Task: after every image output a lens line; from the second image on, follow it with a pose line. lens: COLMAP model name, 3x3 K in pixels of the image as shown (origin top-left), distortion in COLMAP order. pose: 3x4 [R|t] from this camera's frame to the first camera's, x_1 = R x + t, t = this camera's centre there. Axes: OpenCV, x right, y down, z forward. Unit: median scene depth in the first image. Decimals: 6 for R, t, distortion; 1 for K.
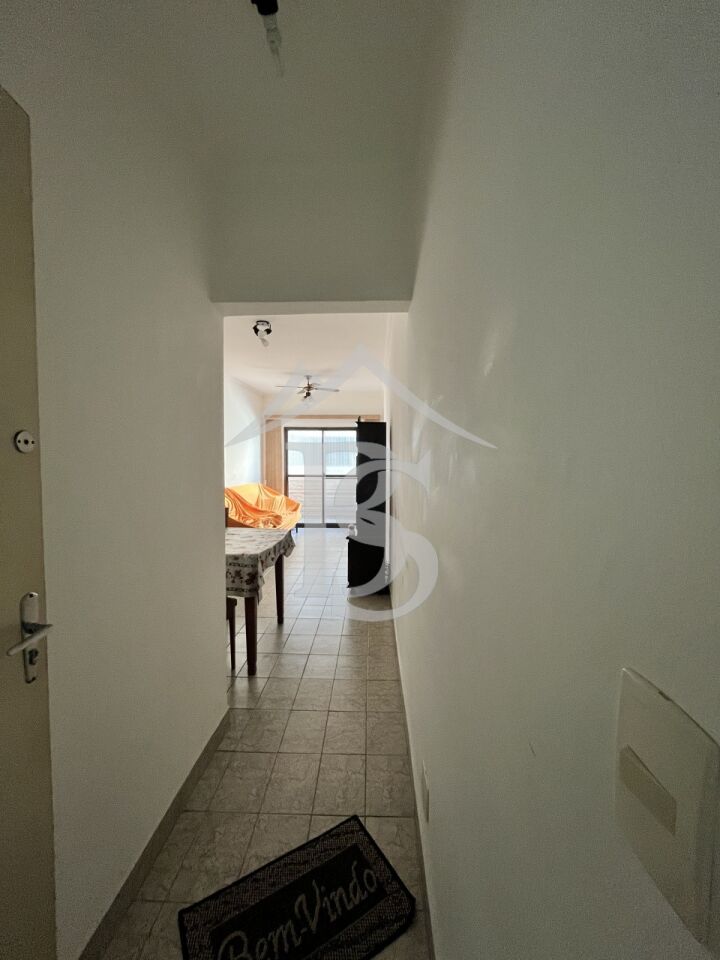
lens RADIAL K [[389.8, 0, 360.7], [0, 389.8, 480.5], [0, 0, 1]] dist [0.000089, 0.000002]
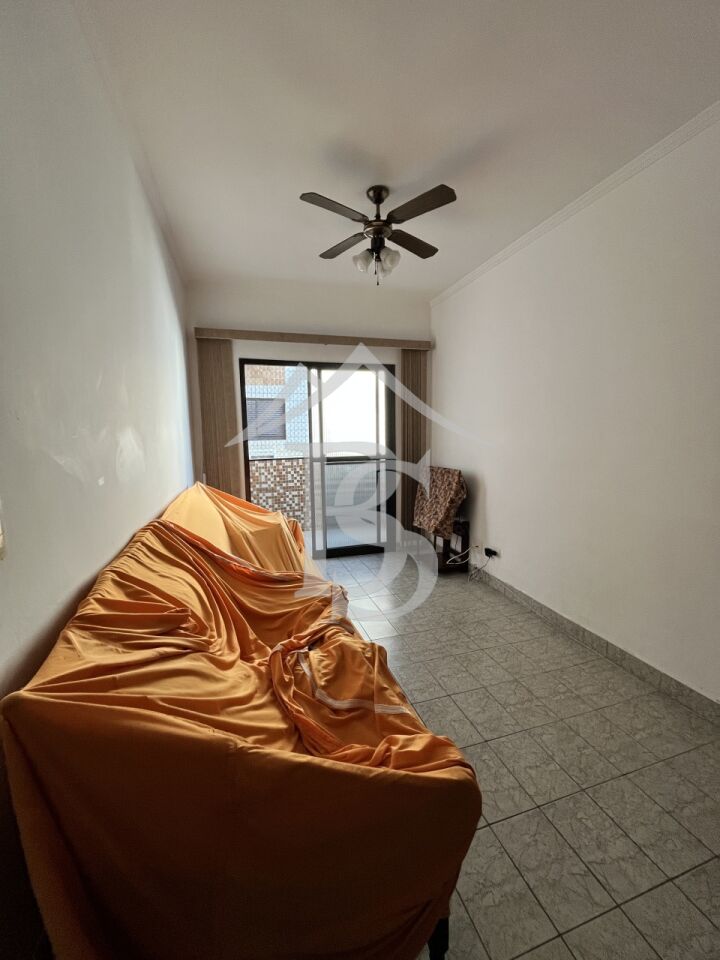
lens RADIAL K [[389.8, 0, 360.0], [0, 389.8, 480.2], [0, 0, 1]] dist [0.000089, 0.000002]
pose [[0.943970, -0.053298, 0.325700, -0.218880], [0.029617, 0.996572, 0.077242, -0.023808], [-0.328700, -0.063268, 0.942313, 0.505912]]
